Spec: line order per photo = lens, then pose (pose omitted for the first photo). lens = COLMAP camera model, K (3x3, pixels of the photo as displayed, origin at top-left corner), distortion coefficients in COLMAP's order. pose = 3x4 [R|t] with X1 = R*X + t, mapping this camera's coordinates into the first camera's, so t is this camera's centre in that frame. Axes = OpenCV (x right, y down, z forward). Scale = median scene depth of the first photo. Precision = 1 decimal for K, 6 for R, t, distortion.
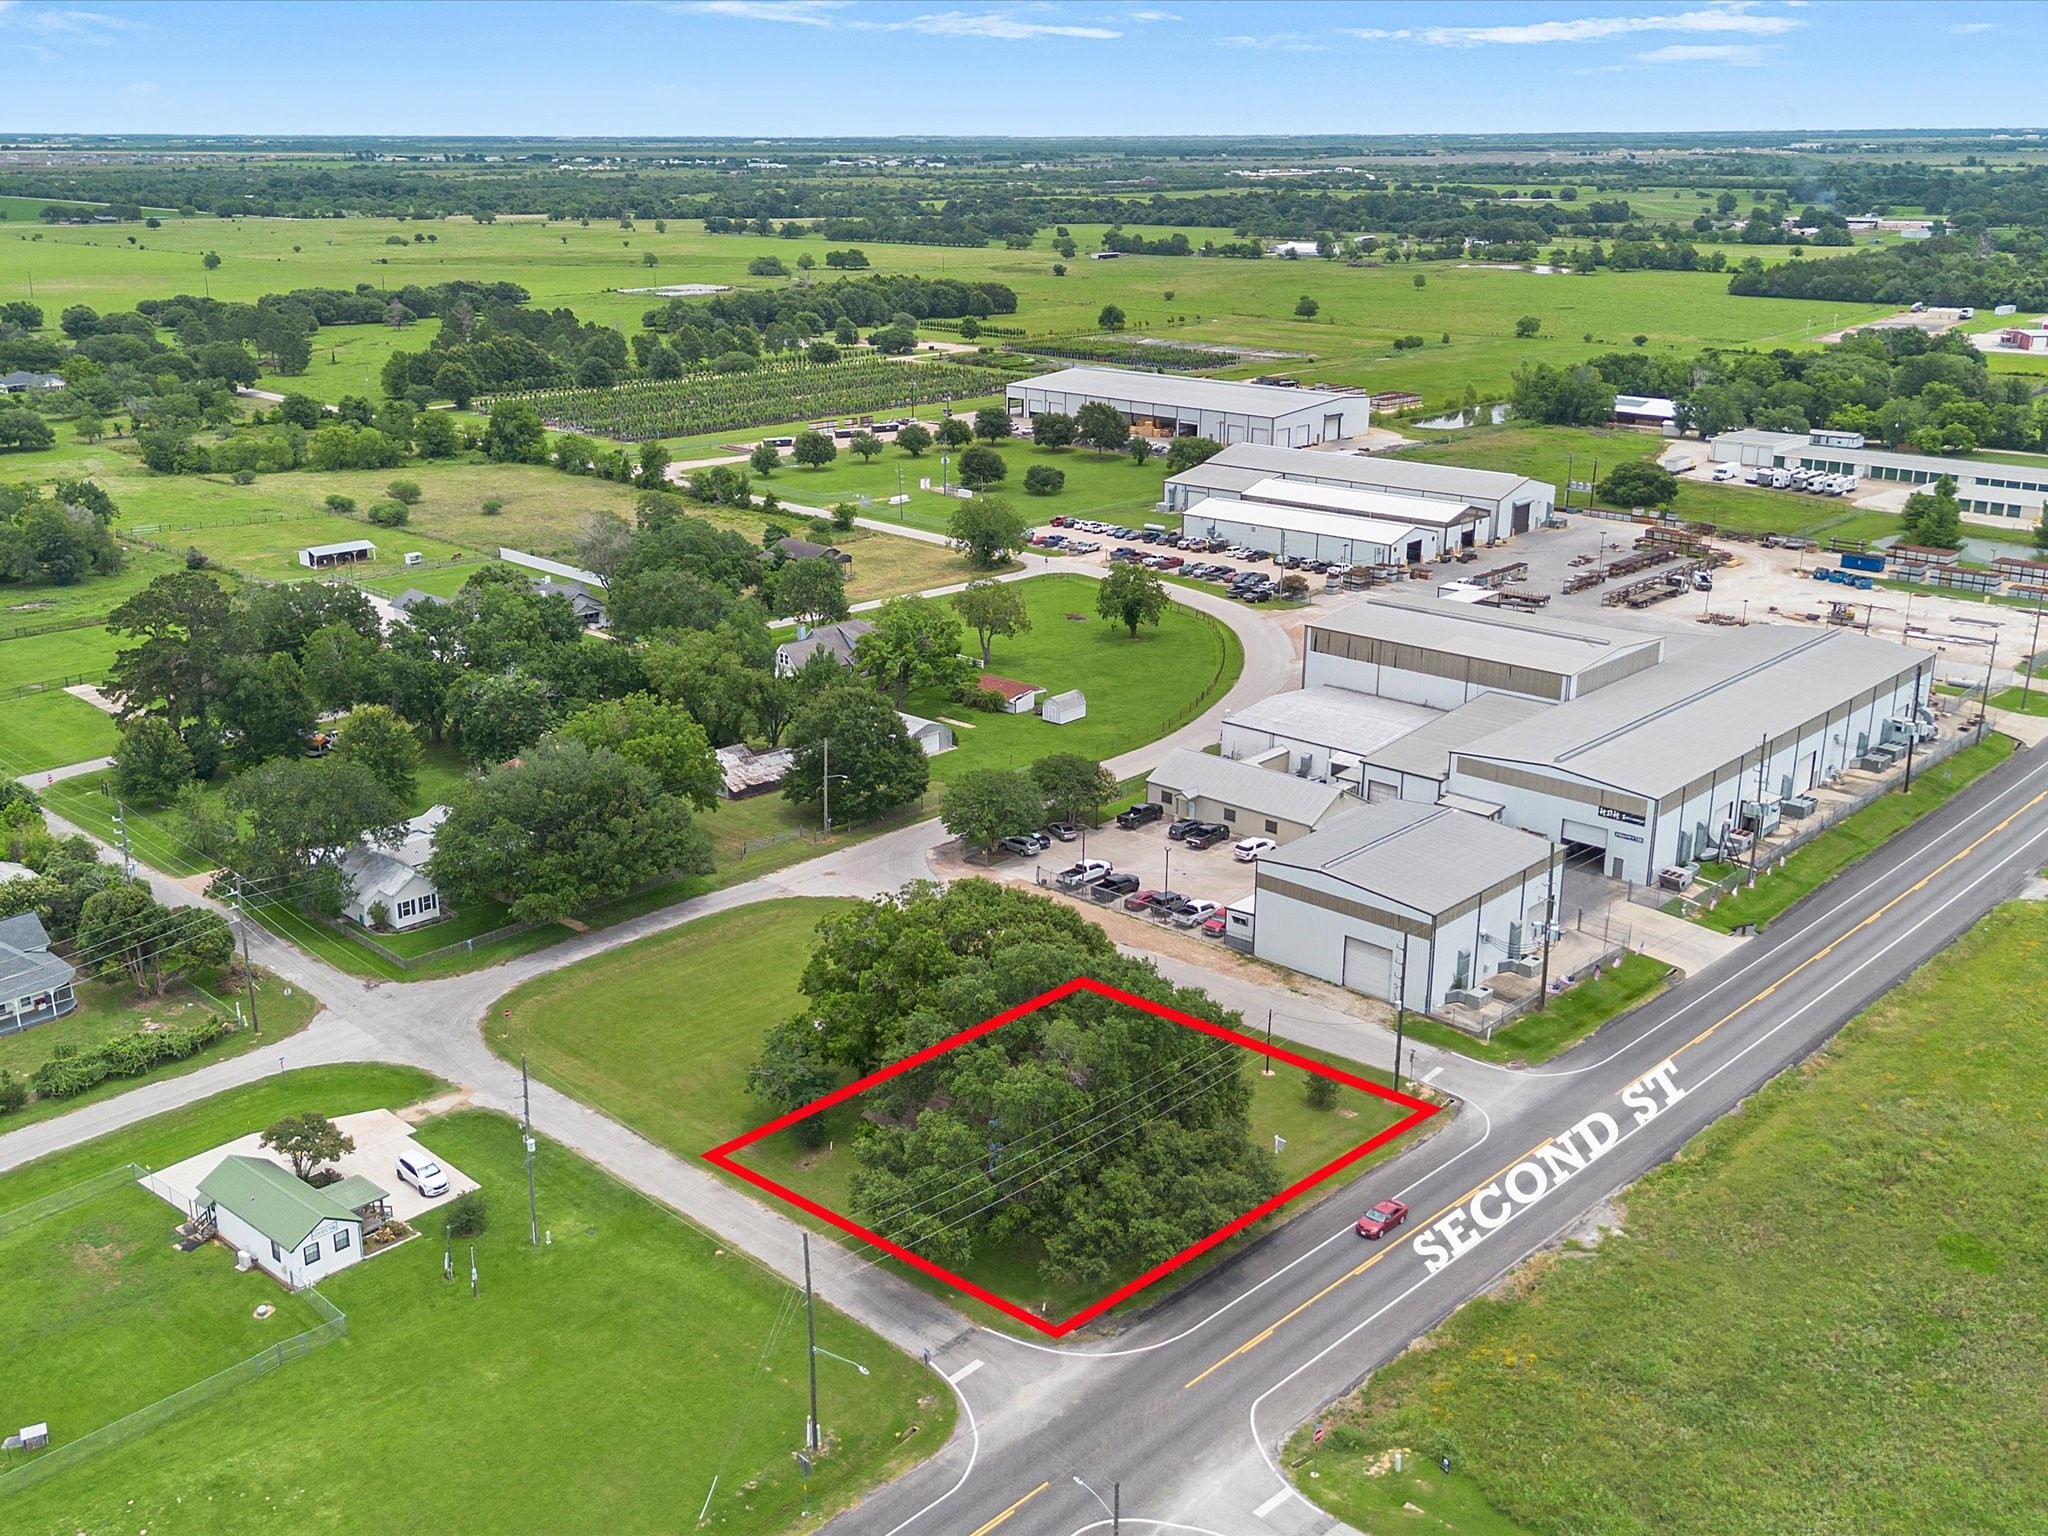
lens RADIAL K [[1935.2, 0, 992.6], [0, 1935.2, 768.3], [0, 0, 1]] dist [0.088052, -0.104435]
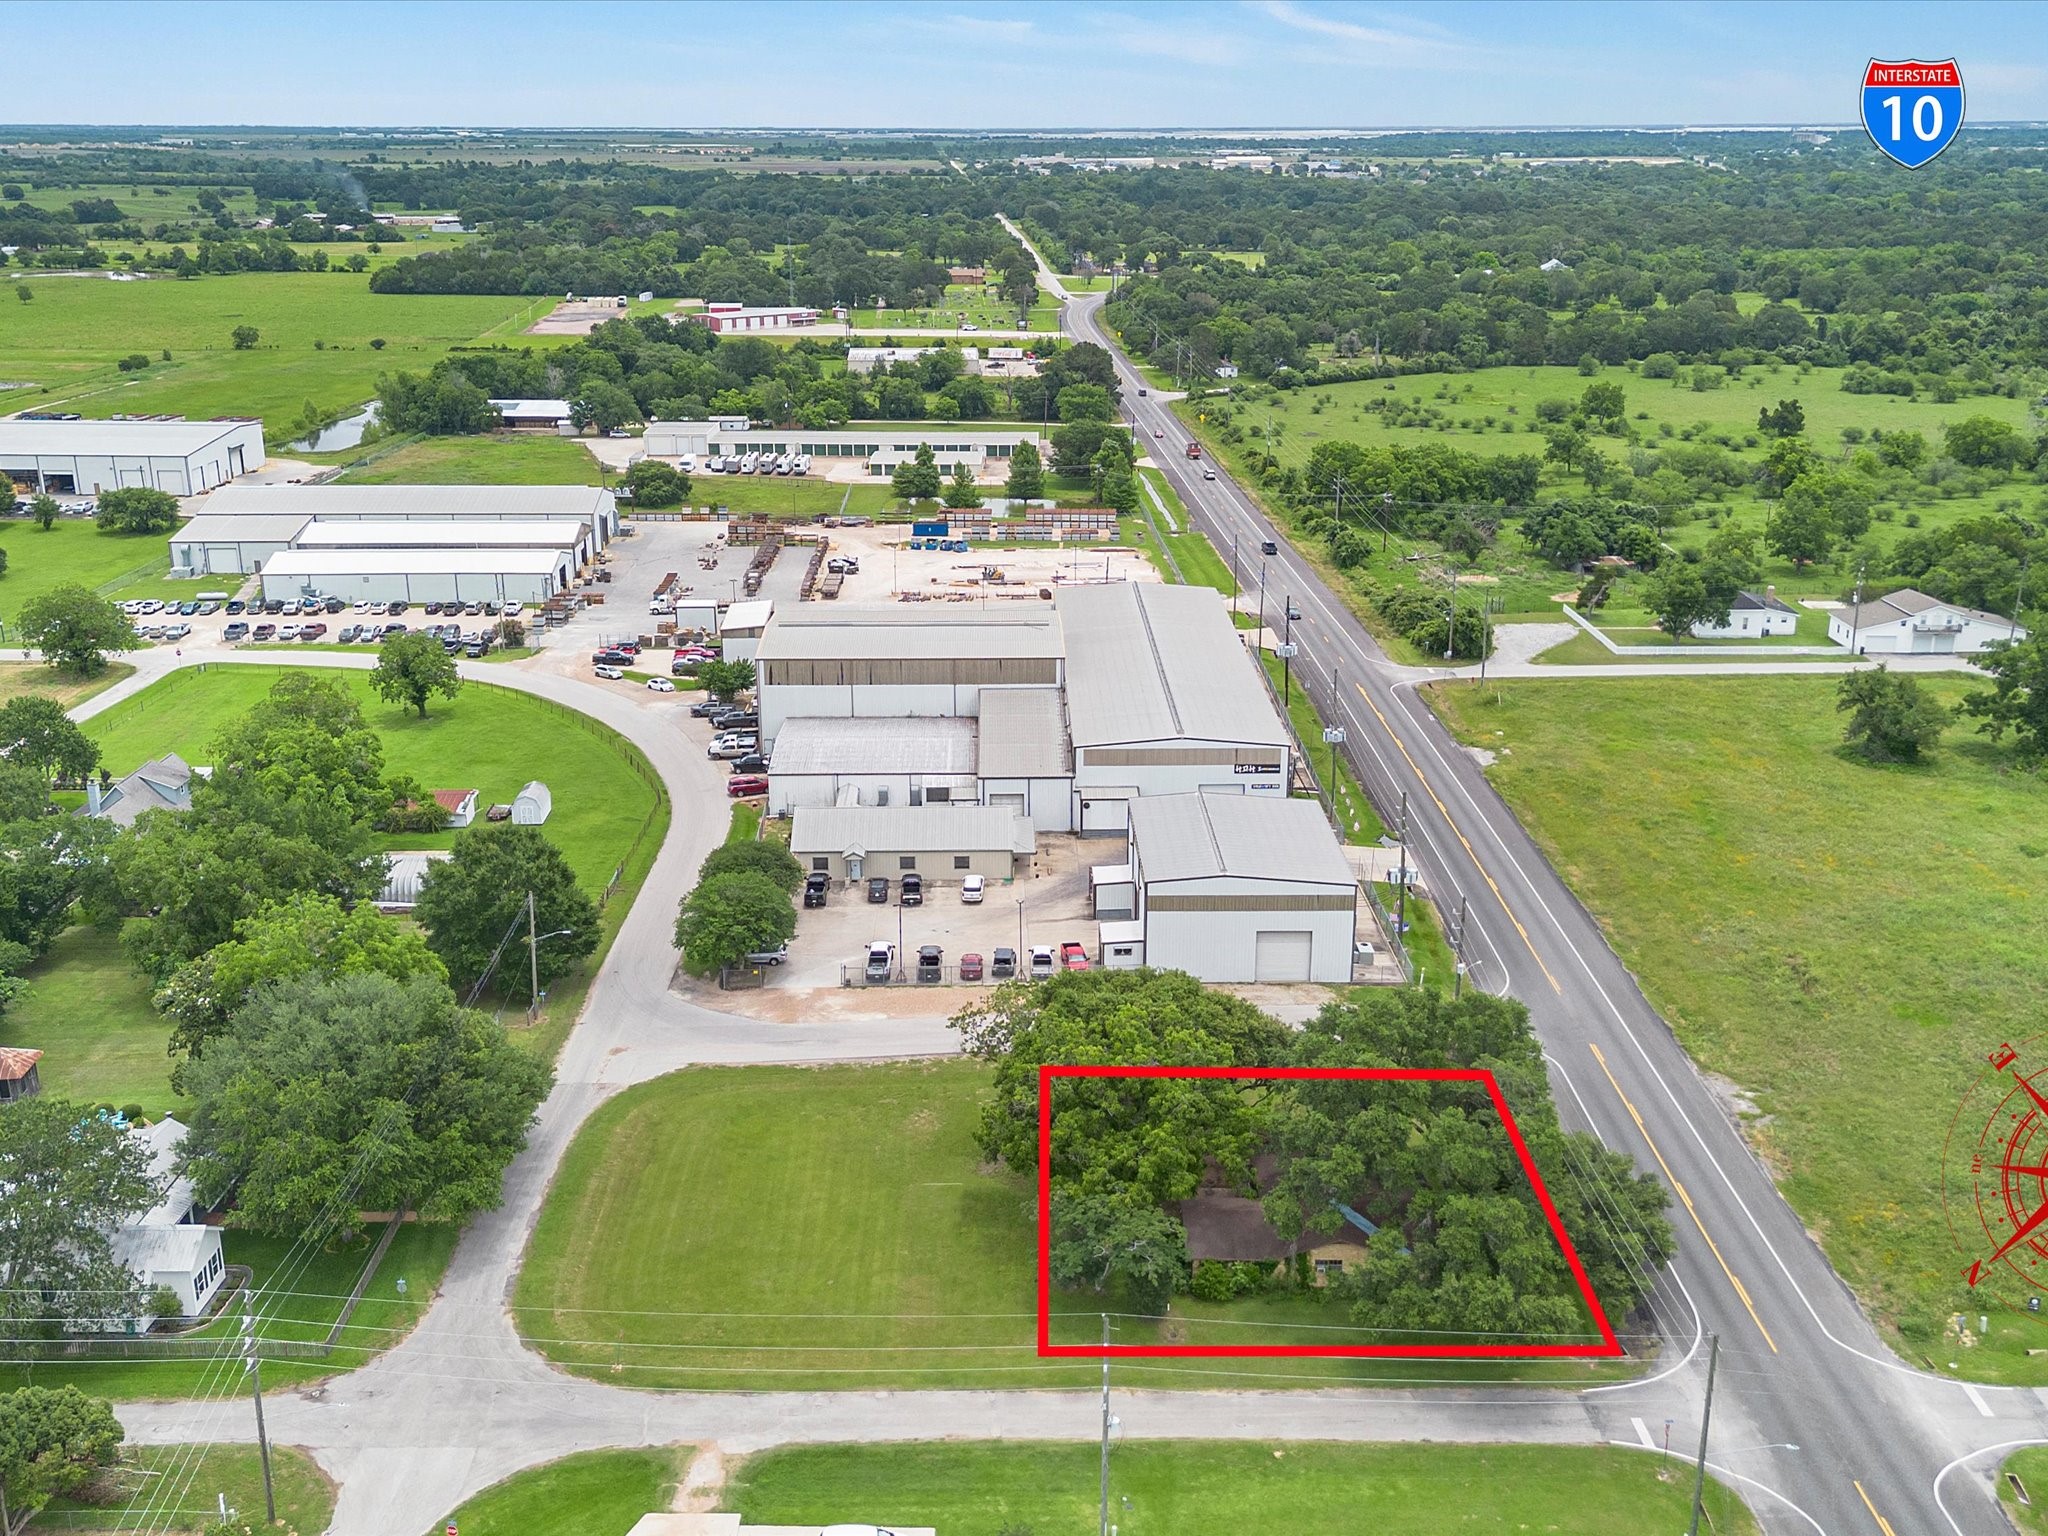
lens RADIAL K [[1998.4, 0, 1024.0], [0, 1998.4, 768.0], [0, 0, 1]] dist [0.093673, -0.135400]
pose [[0.718281, -0.211093, 0.662957, -0.455878], [0.215718, 0.973474, 0.076246, -0.079914], [-0.661466, 0.088246, 0.744765, 0.248347]]
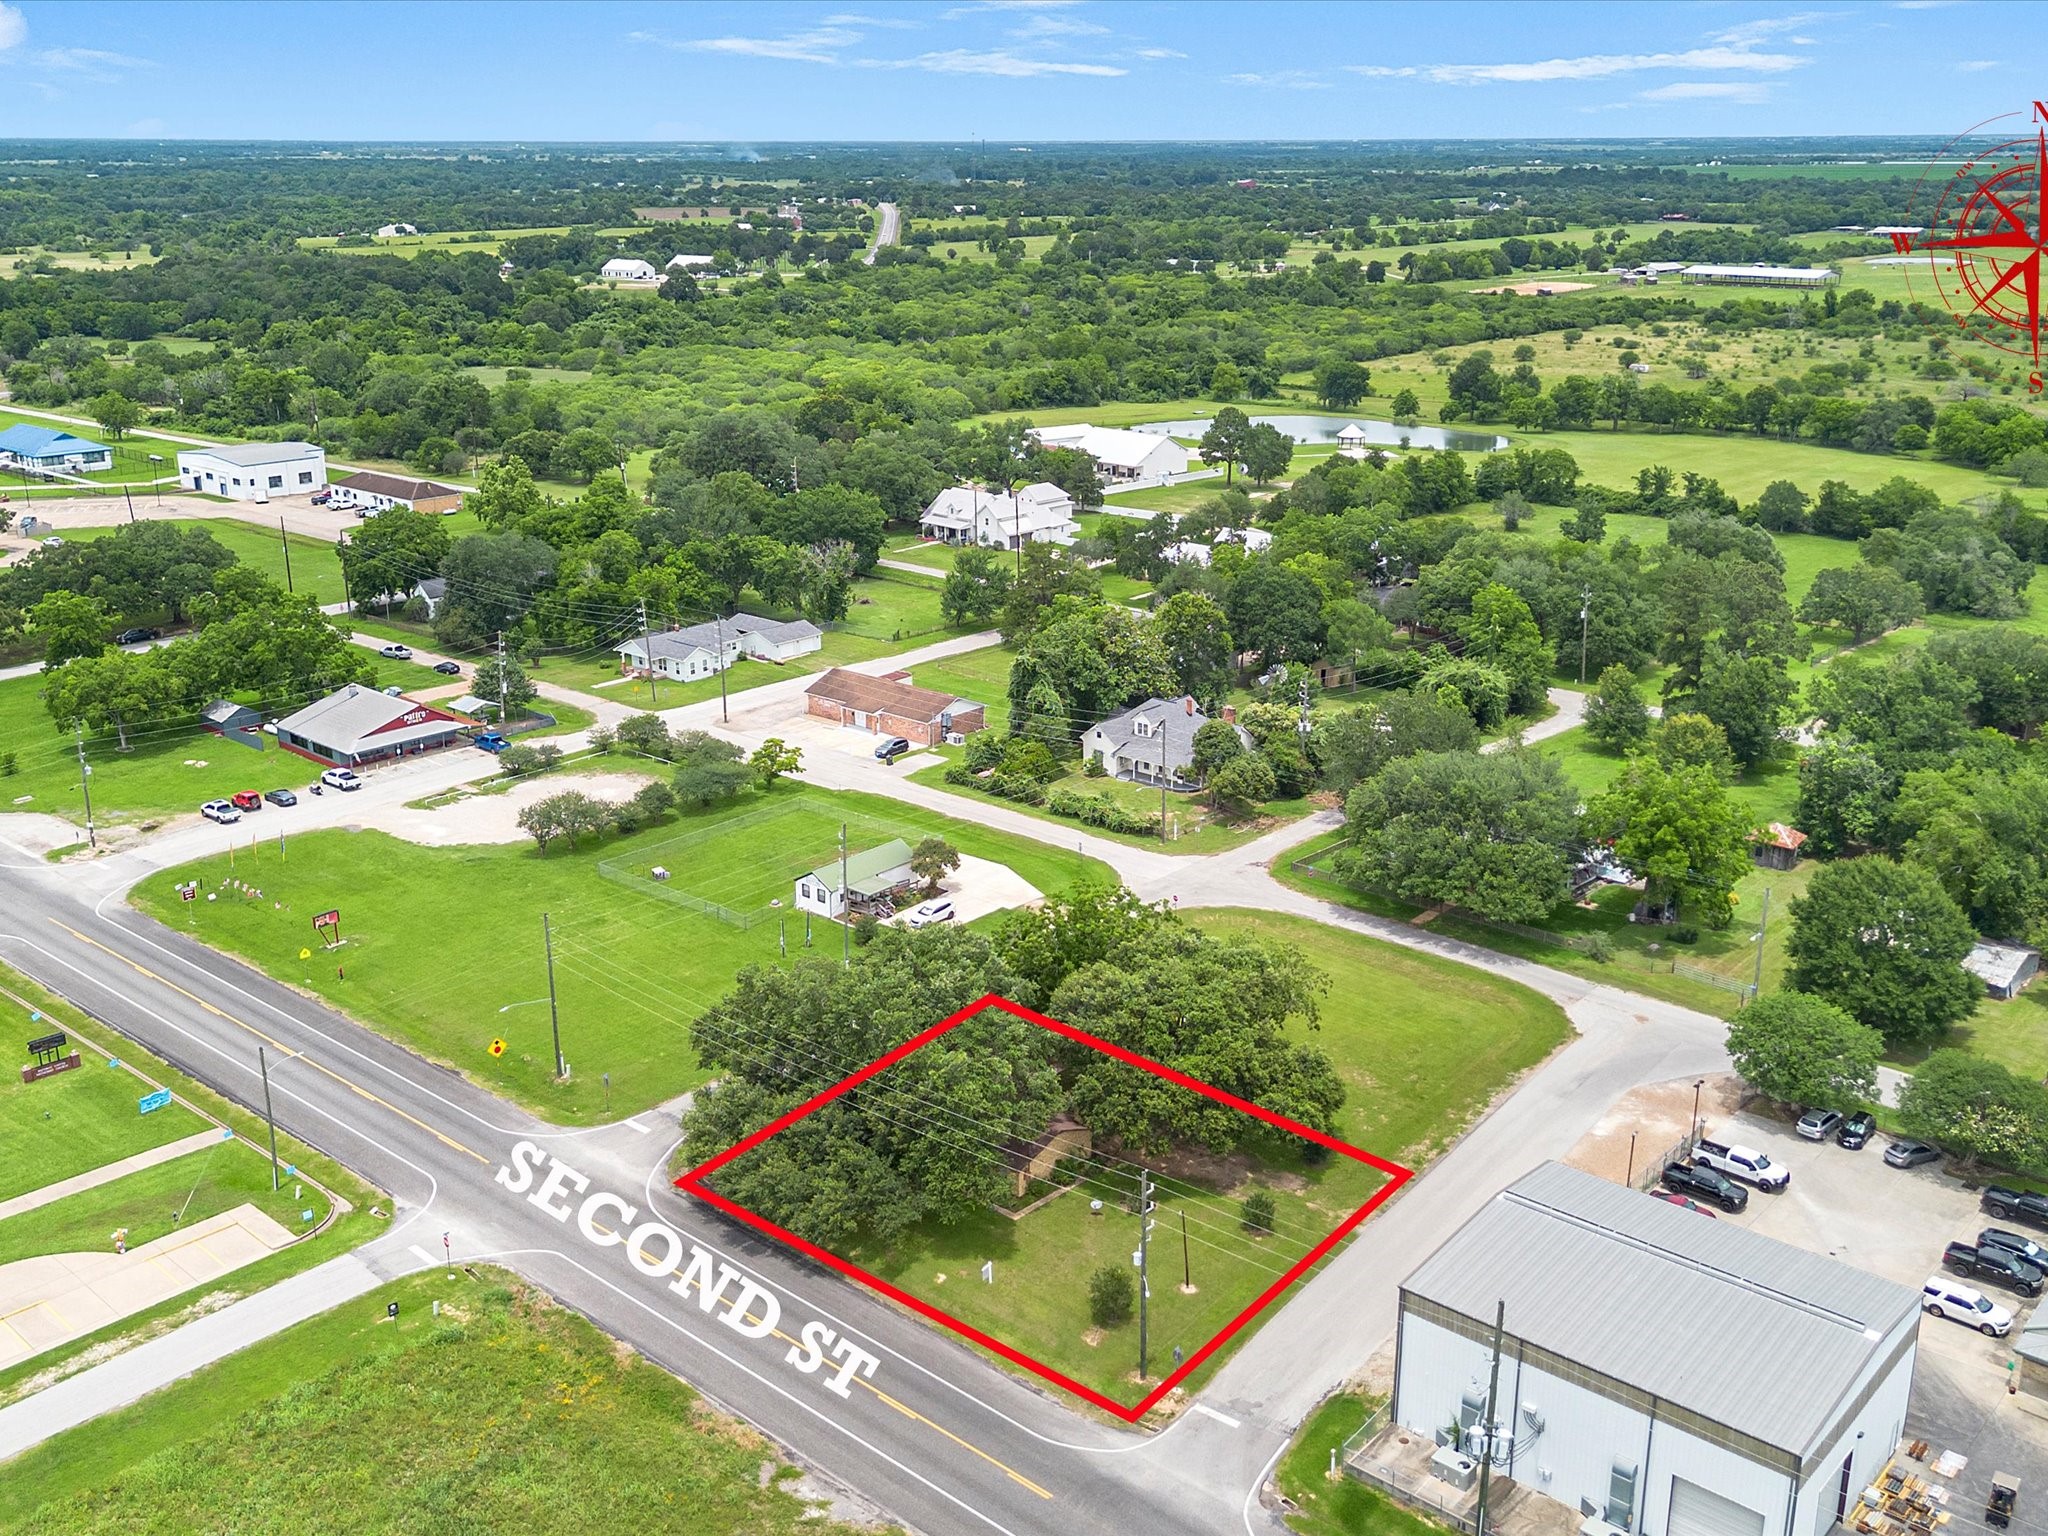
lens RADIAL K [[1958.2, 0, 1024.0], [0, 1958.2, 768.0], [0, 0, 1]] dist [0.052690, 0.006970]
pose [[0.038579, 0.307741, -0.950688, 0.638537], [-0.309716, 0.908226, 0.281427, -0.188097], [0.950046, 0.283586, 0.130351, 0.566914]]
